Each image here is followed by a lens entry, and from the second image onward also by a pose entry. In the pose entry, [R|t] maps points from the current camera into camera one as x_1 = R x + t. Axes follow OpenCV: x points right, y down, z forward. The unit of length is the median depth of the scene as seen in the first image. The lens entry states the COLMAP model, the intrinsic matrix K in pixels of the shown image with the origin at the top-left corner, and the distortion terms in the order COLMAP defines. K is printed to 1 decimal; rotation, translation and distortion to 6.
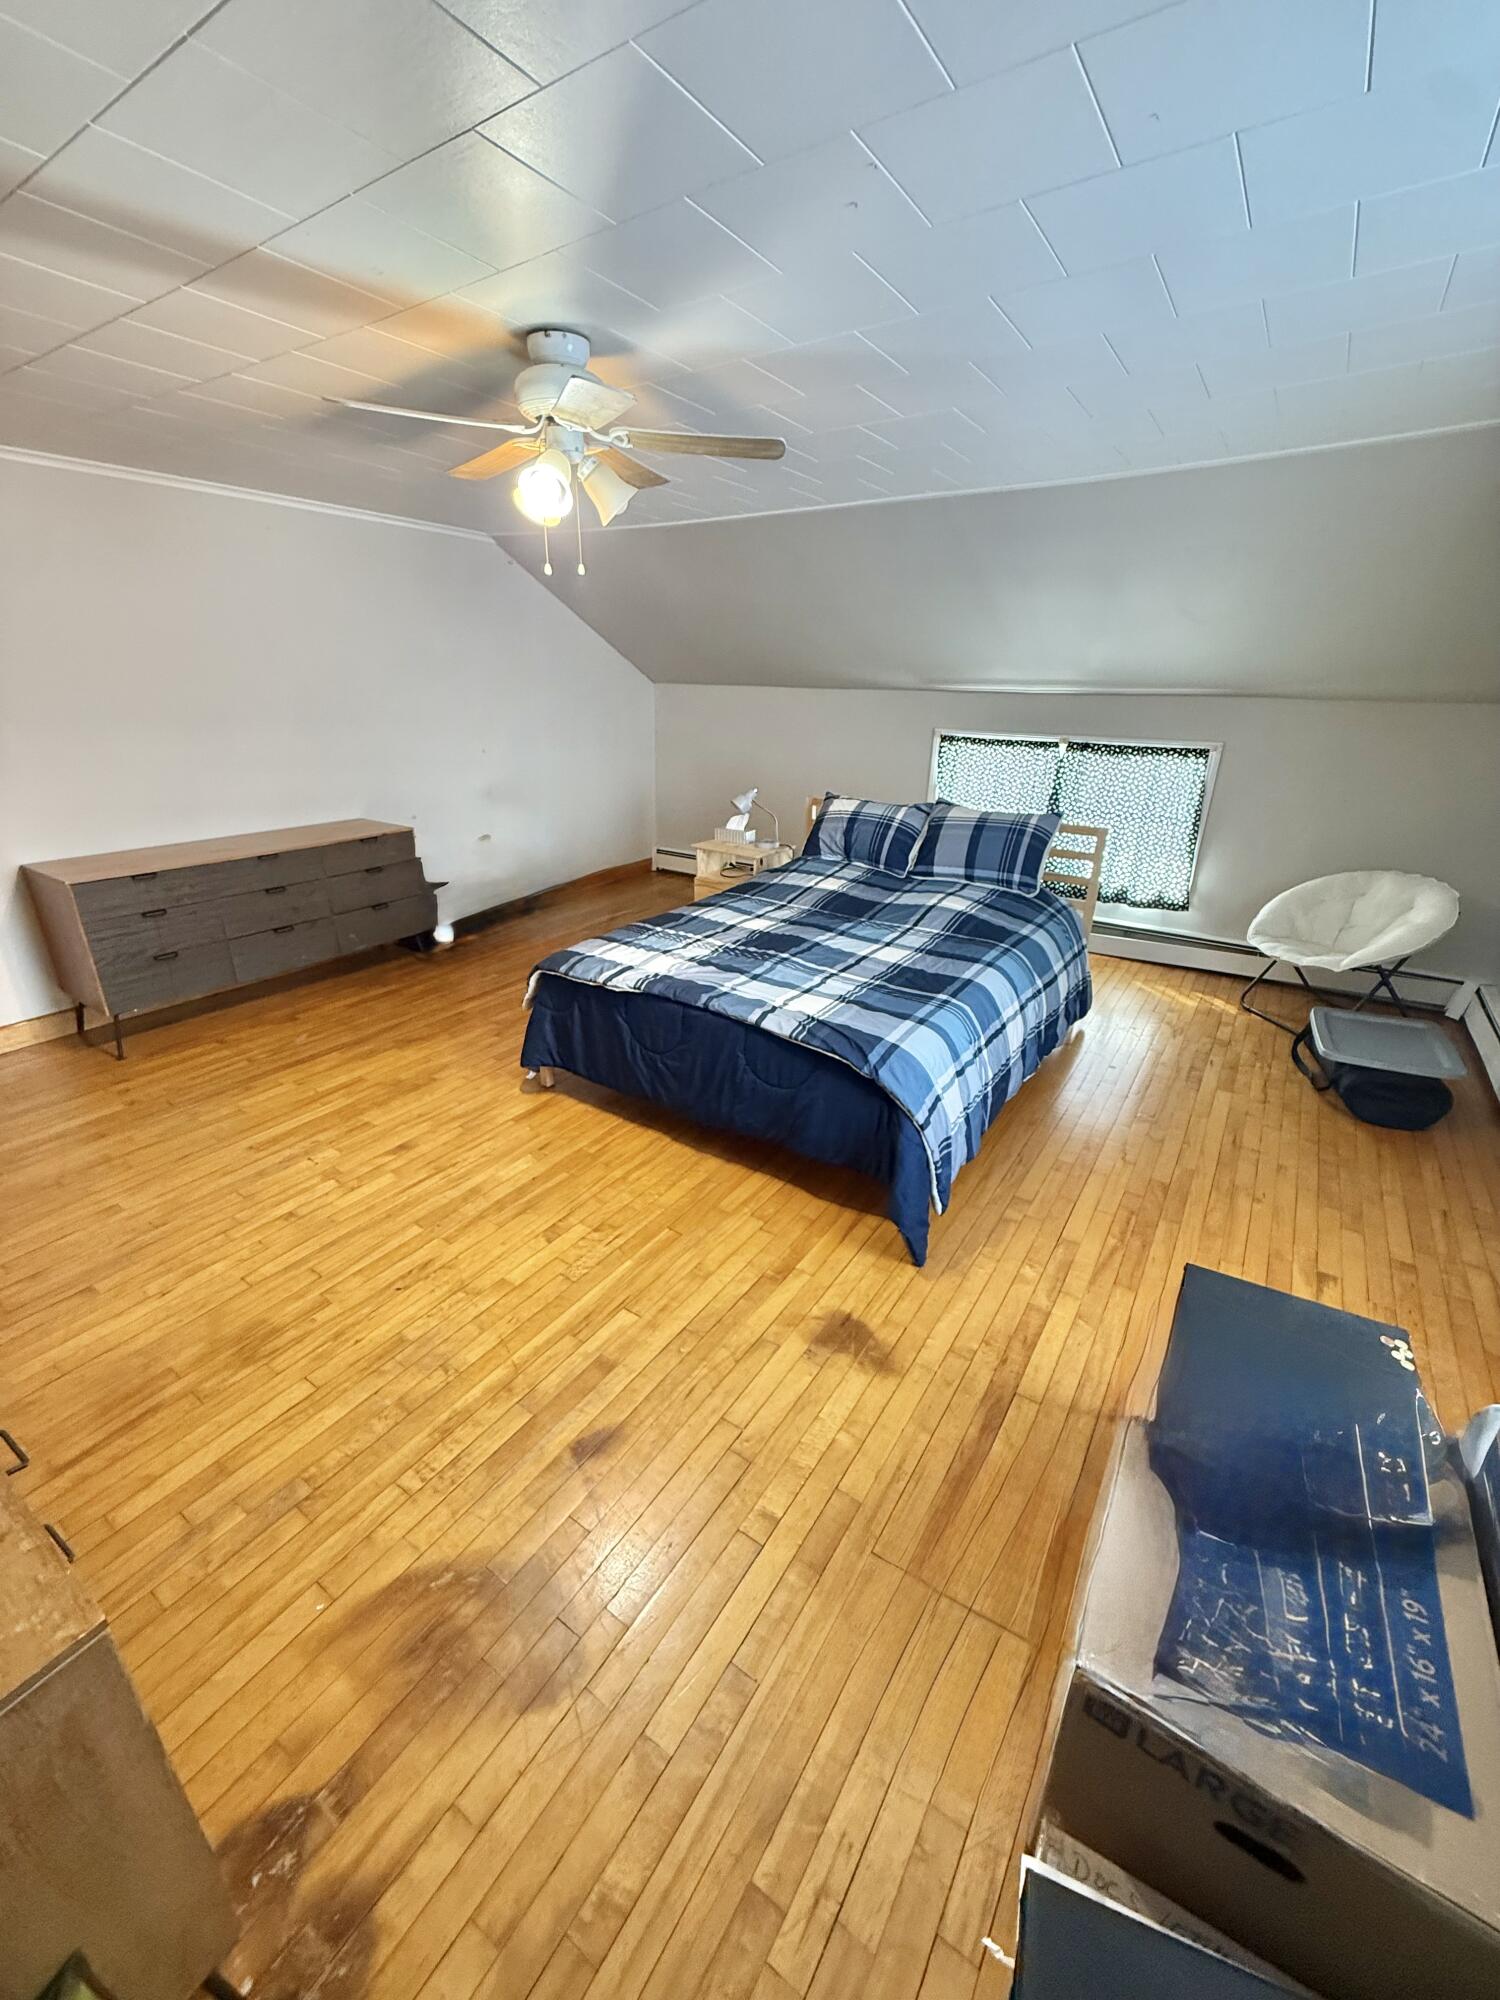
lens RADIAL K [[794.1, 0, 750.7], [0, 794.1, 1005.2], [0, 0, 1]] dist [-0.001080, 0.000179]
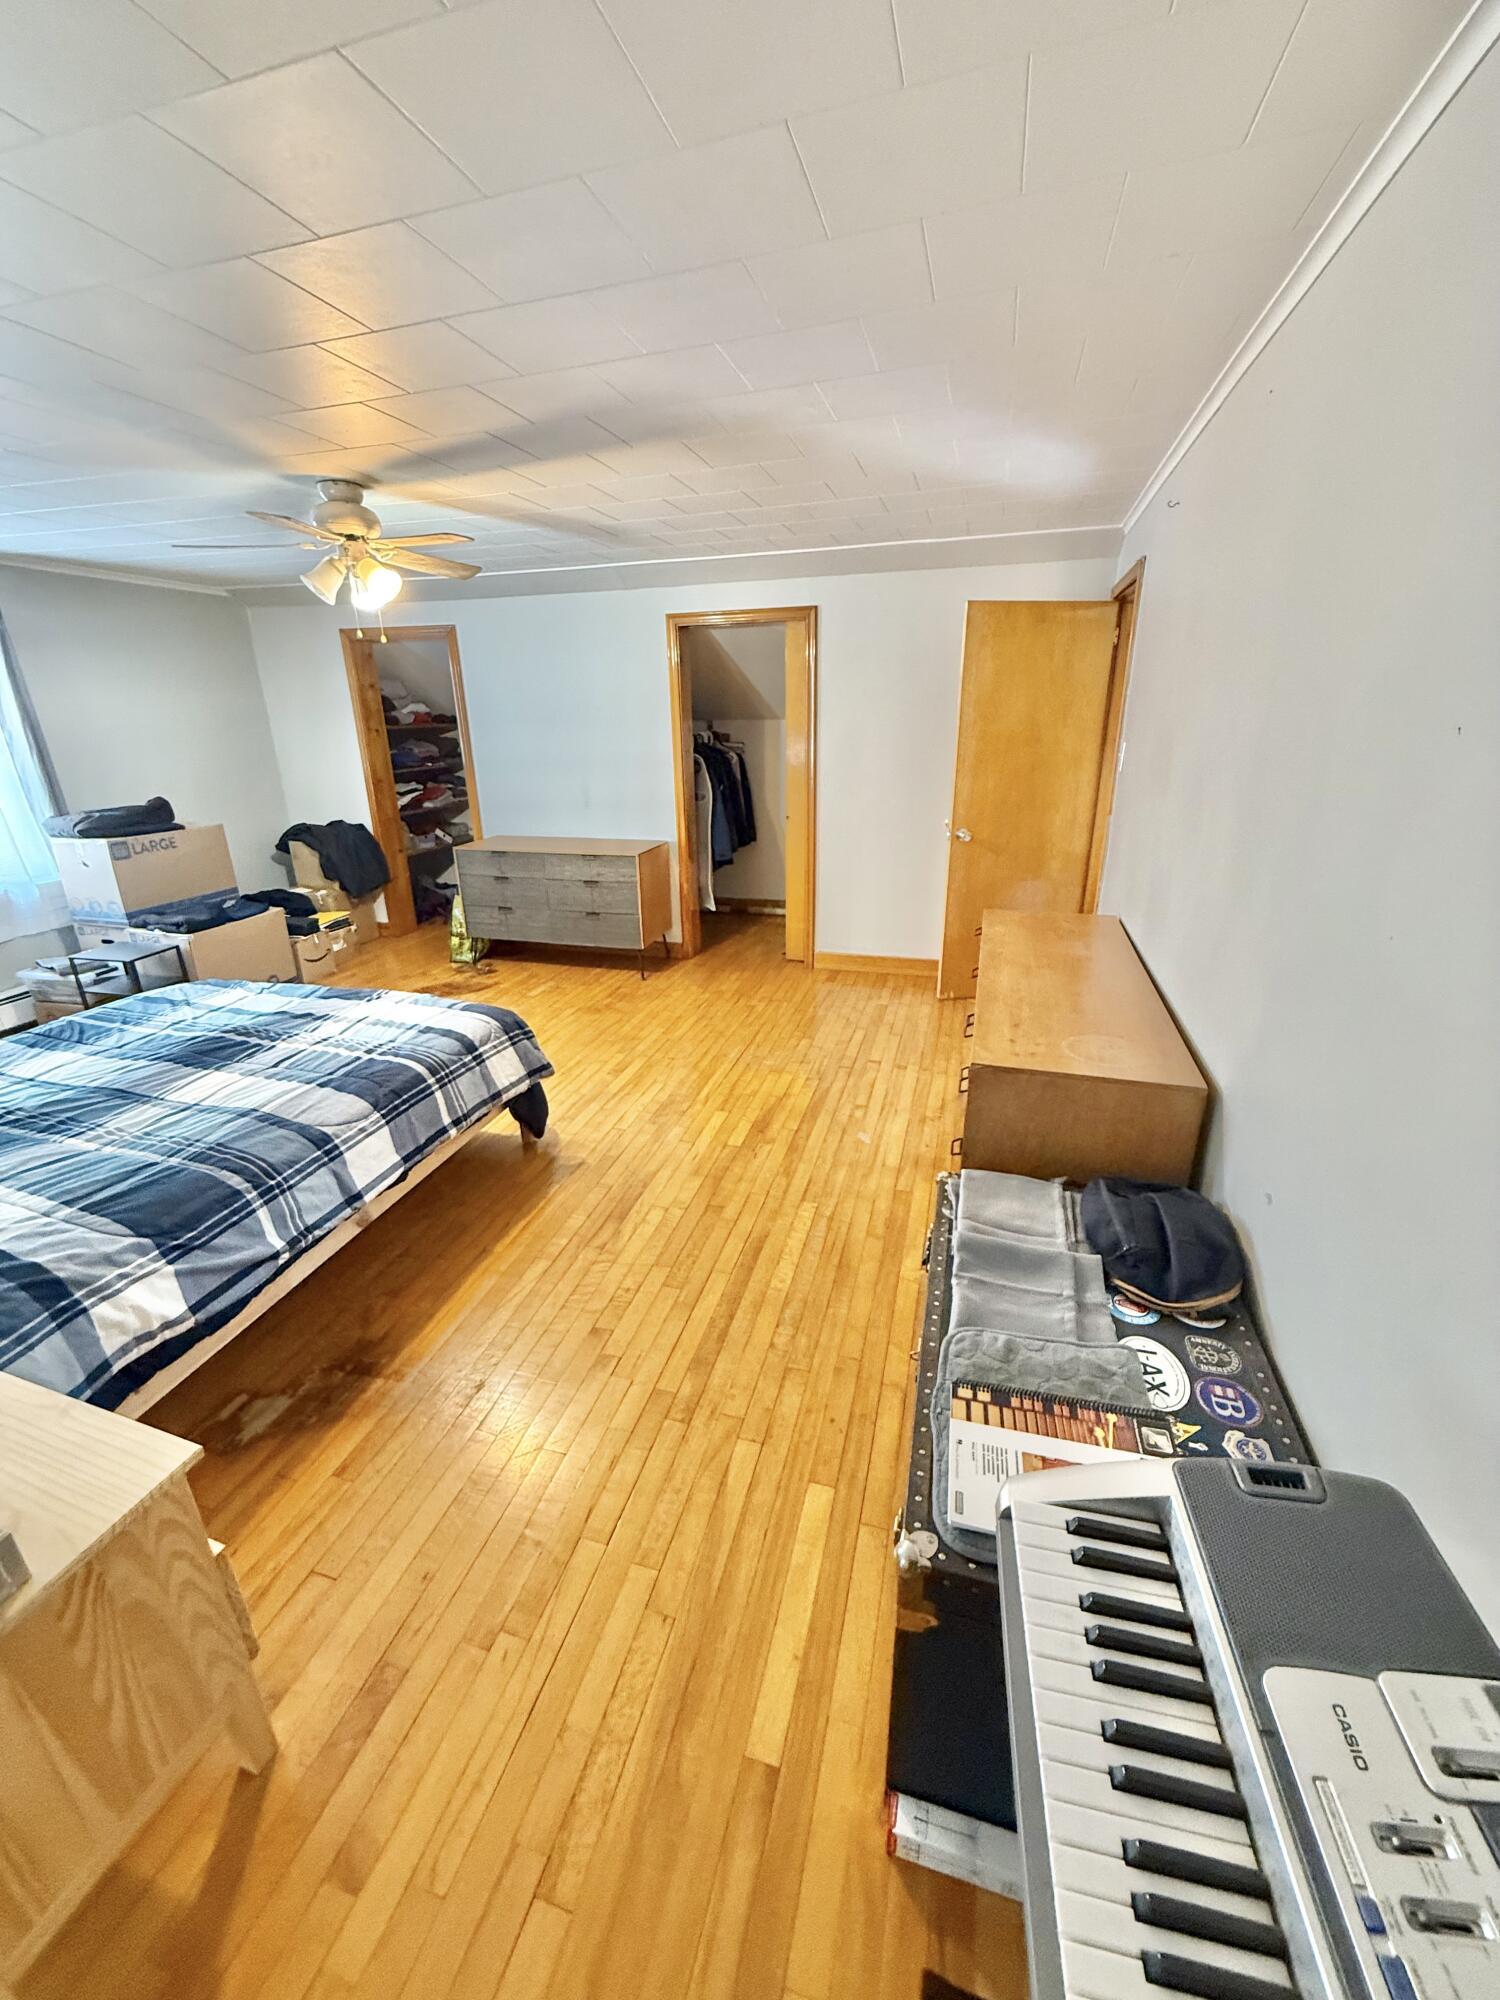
lens RADIAL K [[794.1, 0, 761.8], [0, 794.1, 998.5], [0, 0, 1]] dist [-0.001080, 0.000179]
pose [[-0.947833, 0.105502, -0.300802, -0.262478], [-0.124077, 0.747116, 0.653011, -0.708928], [0.293628, 0.656268, -0.695051, 1.703821]]
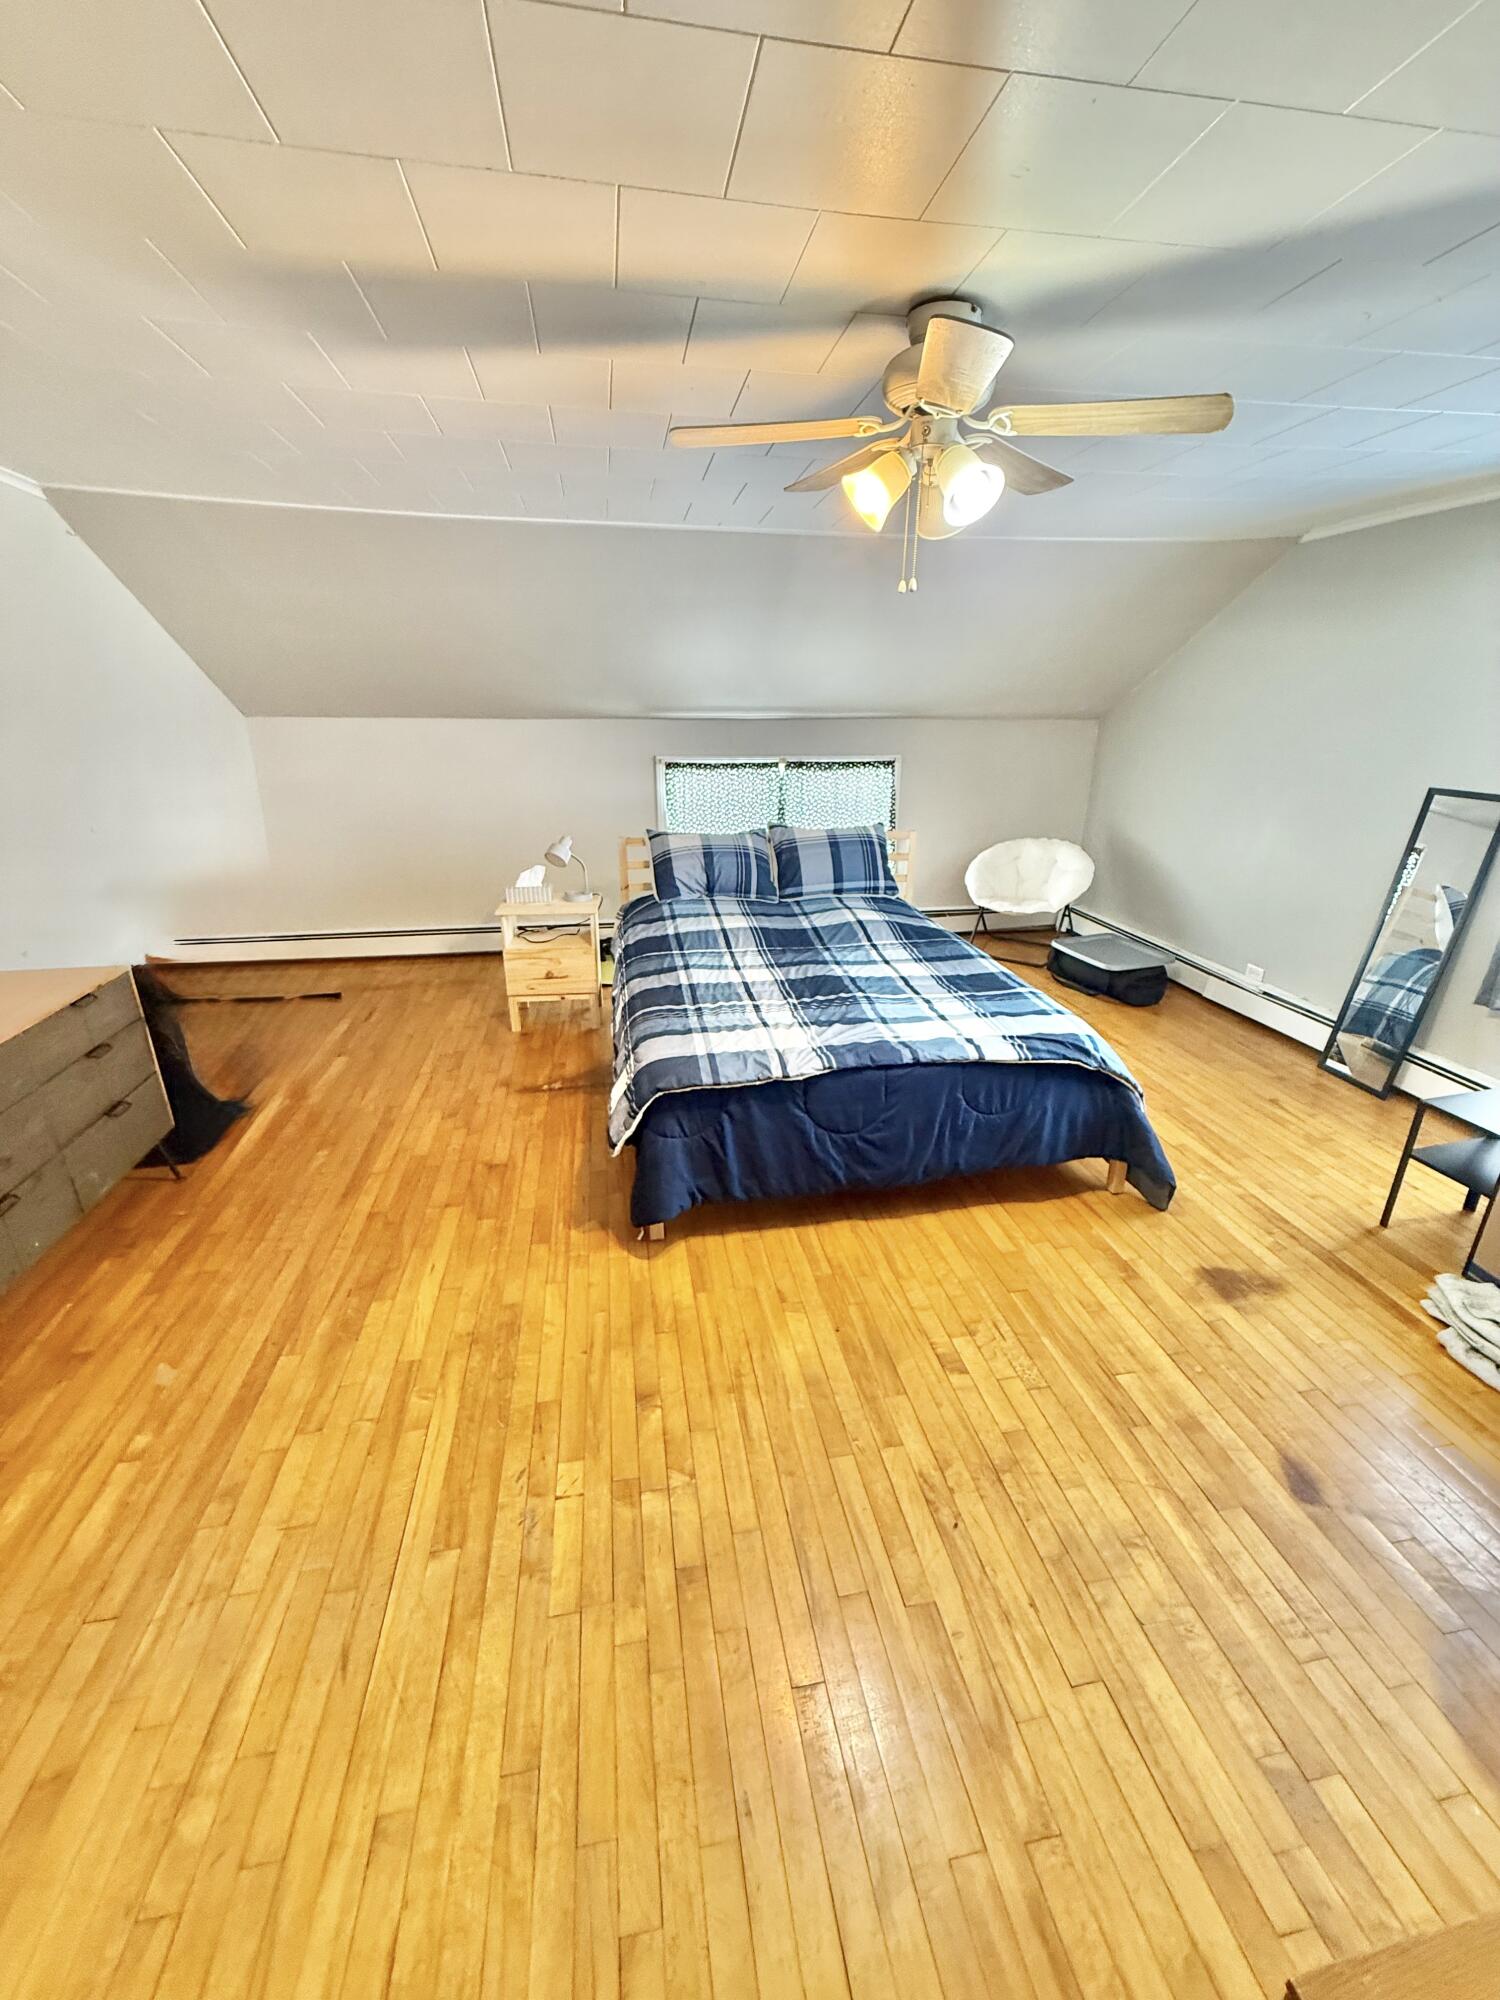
lens RADIAL K [[794.1, 0, 753.7], [0, 794.1, 999.3], [0, 0, 1]] dist [-0.001080, 0.000179]
pose [[0.716780, -0.251589, 0.650330, -0.659205], [0.271830, 0.959674, 0.071658, -0.156761], [-0.642133, 0.125416, 0.756264, 0.346004]]
